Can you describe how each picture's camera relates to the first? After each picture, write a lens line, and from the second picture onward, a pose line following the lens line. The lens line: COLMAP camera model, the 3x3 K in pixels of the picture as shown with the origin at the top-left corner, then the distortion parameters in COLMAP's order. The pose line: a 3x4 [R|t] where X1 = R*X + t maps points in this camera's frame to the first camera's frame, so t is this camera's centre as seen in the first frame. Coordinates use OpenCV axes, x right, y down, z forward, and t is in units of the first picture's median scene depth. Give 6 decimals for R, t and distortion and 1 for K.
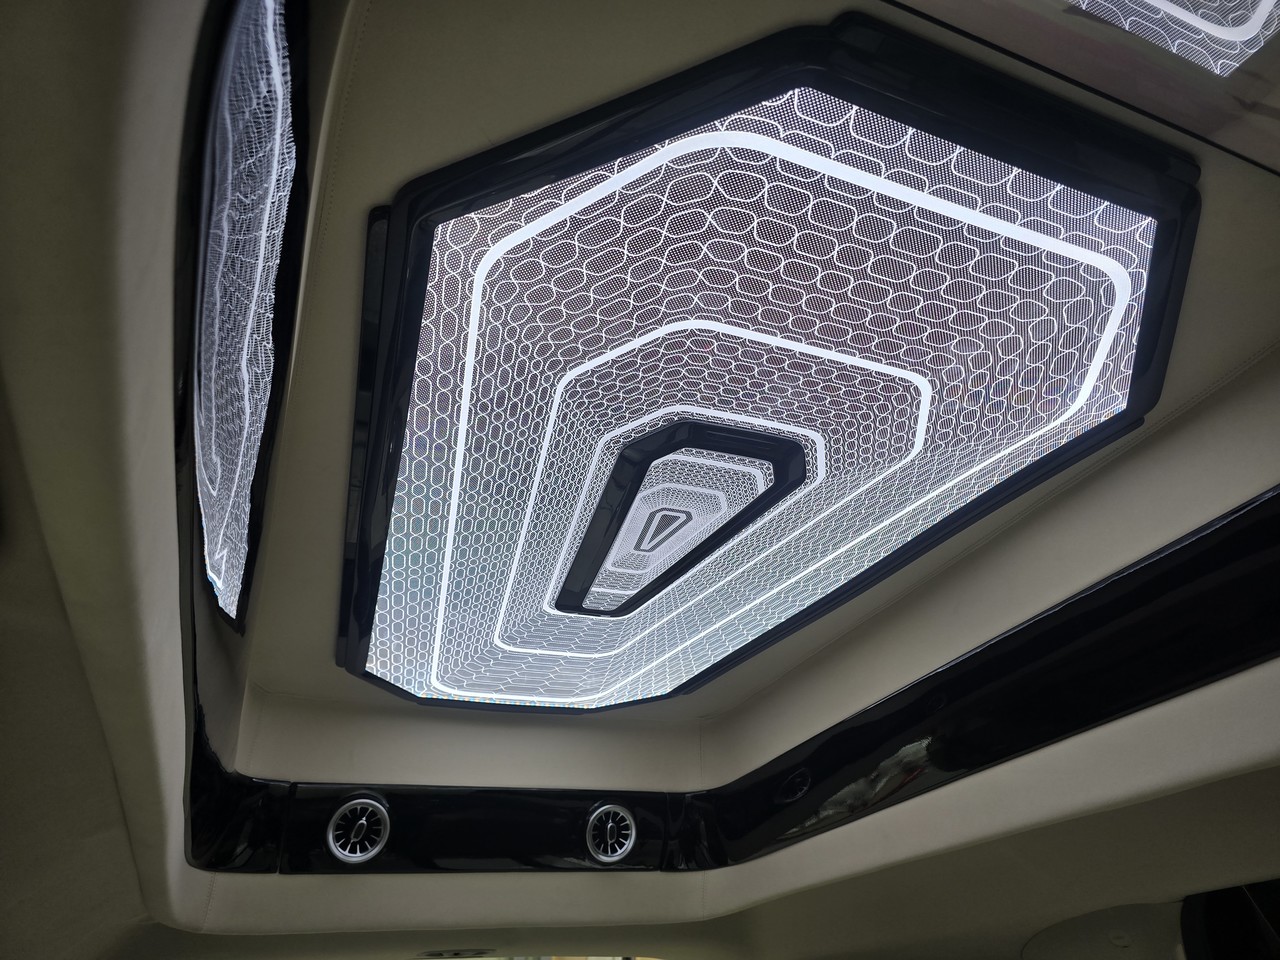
lens RADIAL K [[873.2, 0, 652.0], [0, 873.2, 482.6], [0, 0, 1]] dist [0.068012, -0.082340]
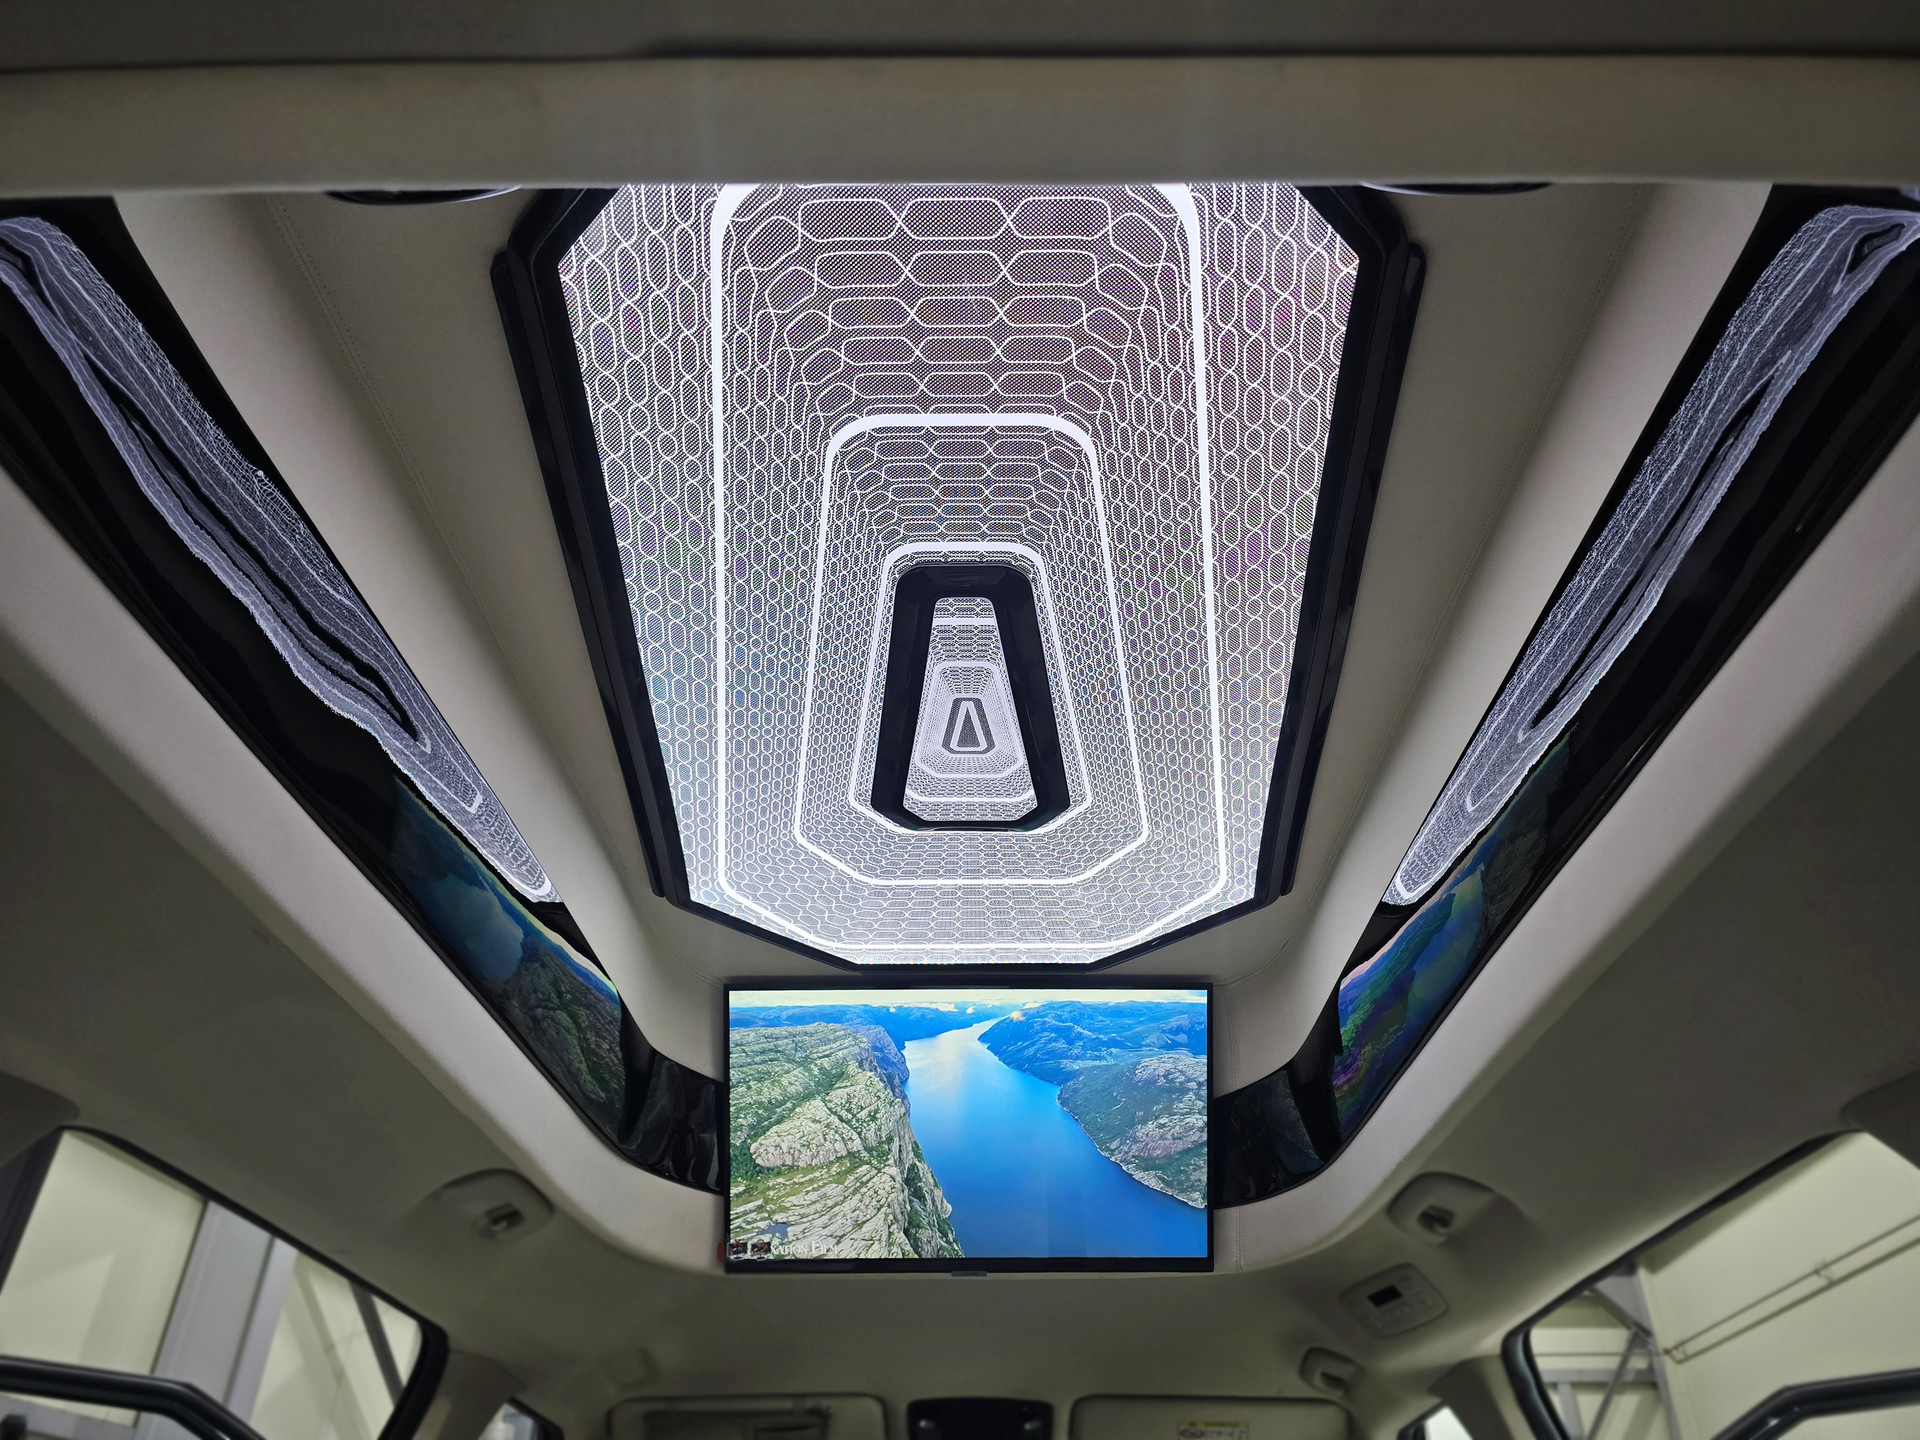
lens RADIAL K [[1309.8, 0, 978.1], [0, 1309.8, 724.0], [0, 0, 1]] dist [0.068012, -0.082340]
pose [[-0.911416, 0.277340, 0.303979, -0.450187], [-0.164882, 0.430691, -0.887310, 1.372764], [-0.377008, -0.858829, -0.346810, 1.701763]]
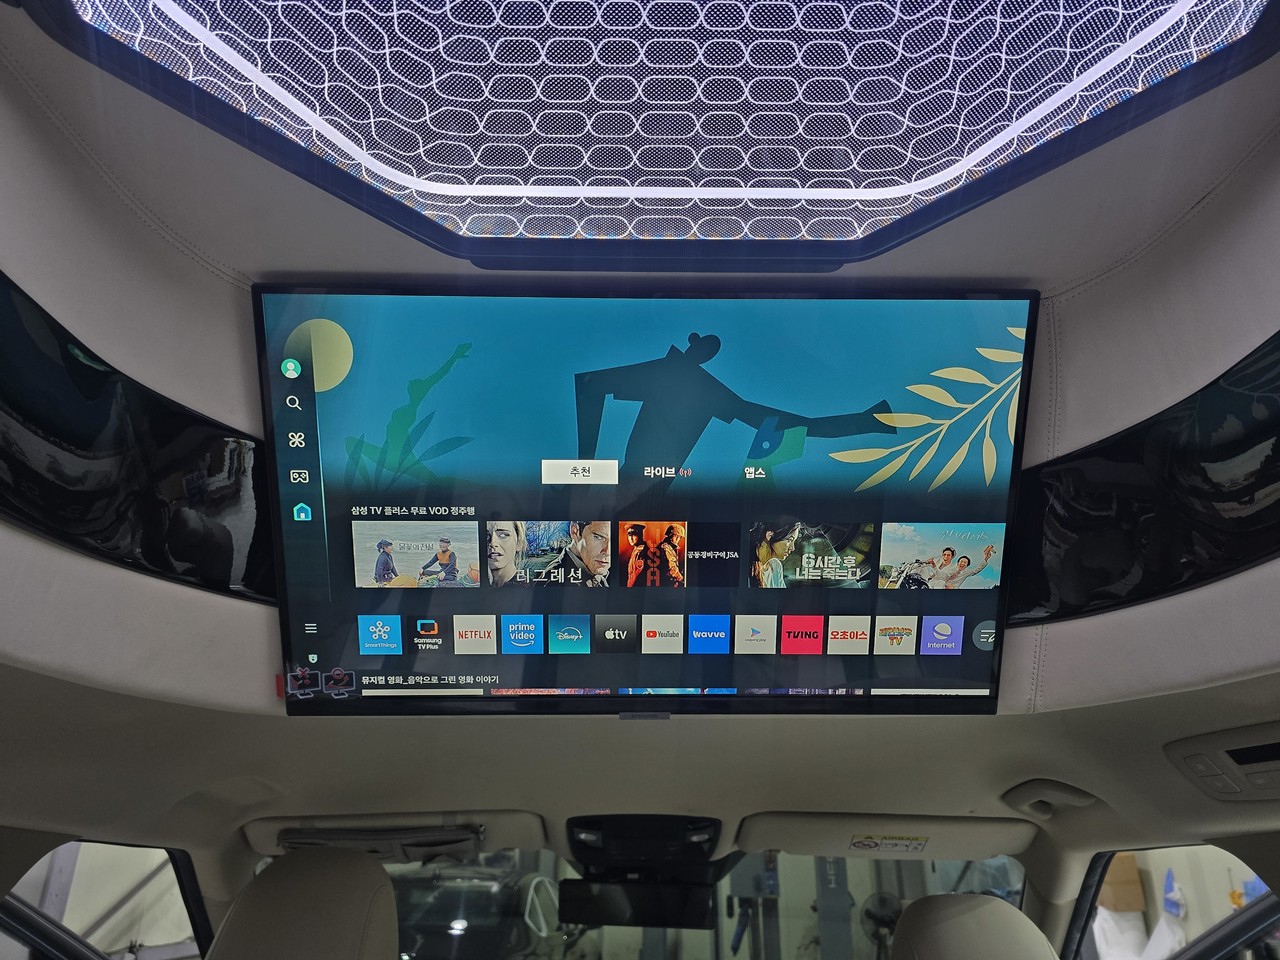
lens RADIAL K [[862.9, 0, 641.1], [0, 862.9, 467.2], [0, 0, 1]] dist [0.068336, -0.087905]
pose [[-0.919354, 0.211070, 0.332020, 0.068446], [-0.153394, 0.584824, -0.796524, 0.495540], [-0.362296, -0.783218, -0.505284, 0.932534]]
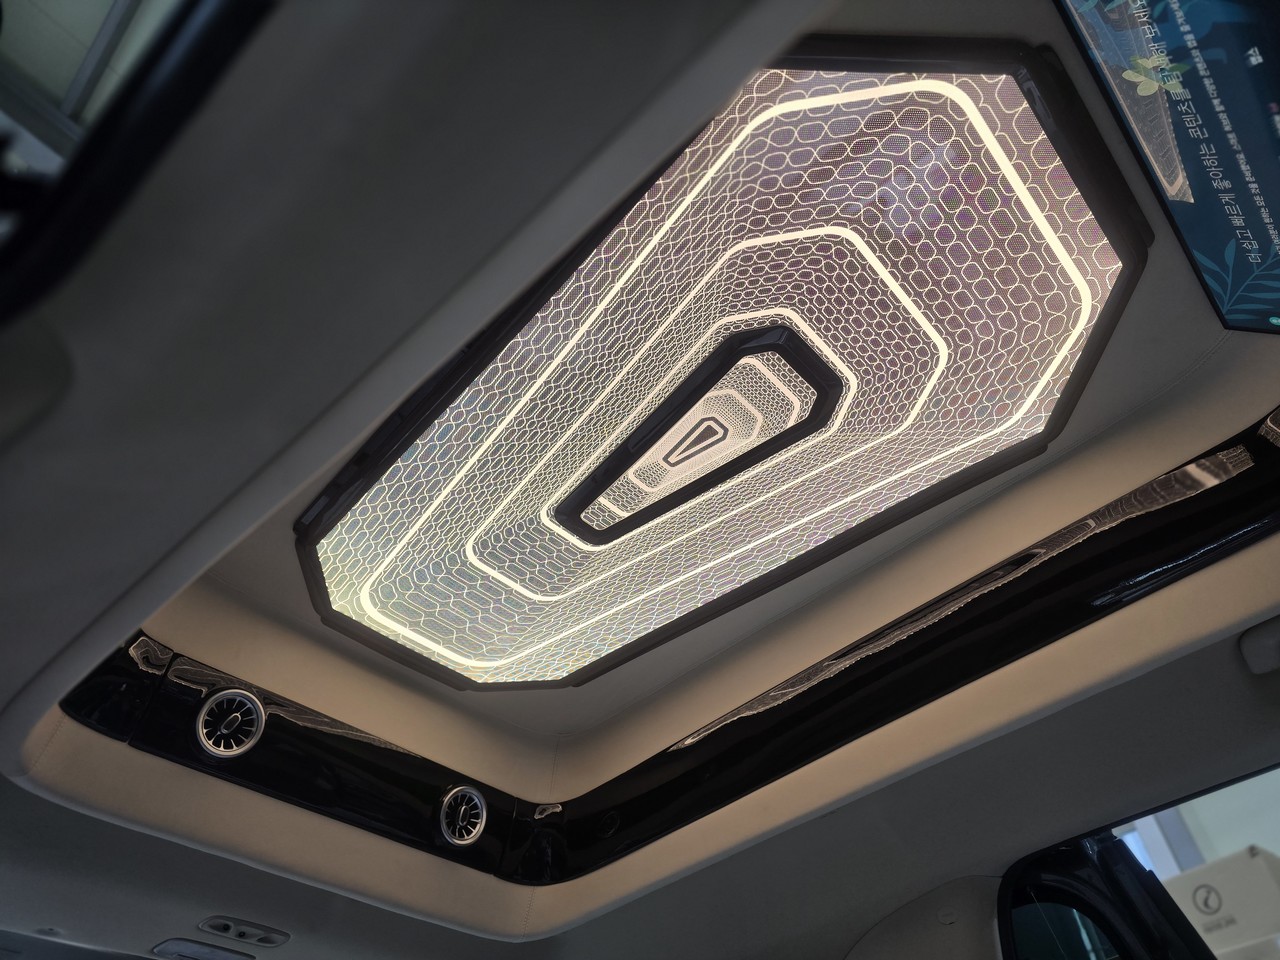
lens RADIAL K [[873.2, 0, 652.0], [0, 873.2, 482.6], [0, 0, 1]] dist [0.068012, -0.082340]
pose [[0.910346, 0.304983, 0.279742, -0.435337], [-0.206888, 0.920805, -0.330628, 0.614178], [-0.358424, 0.243111, 0.901349, -0.061748]]
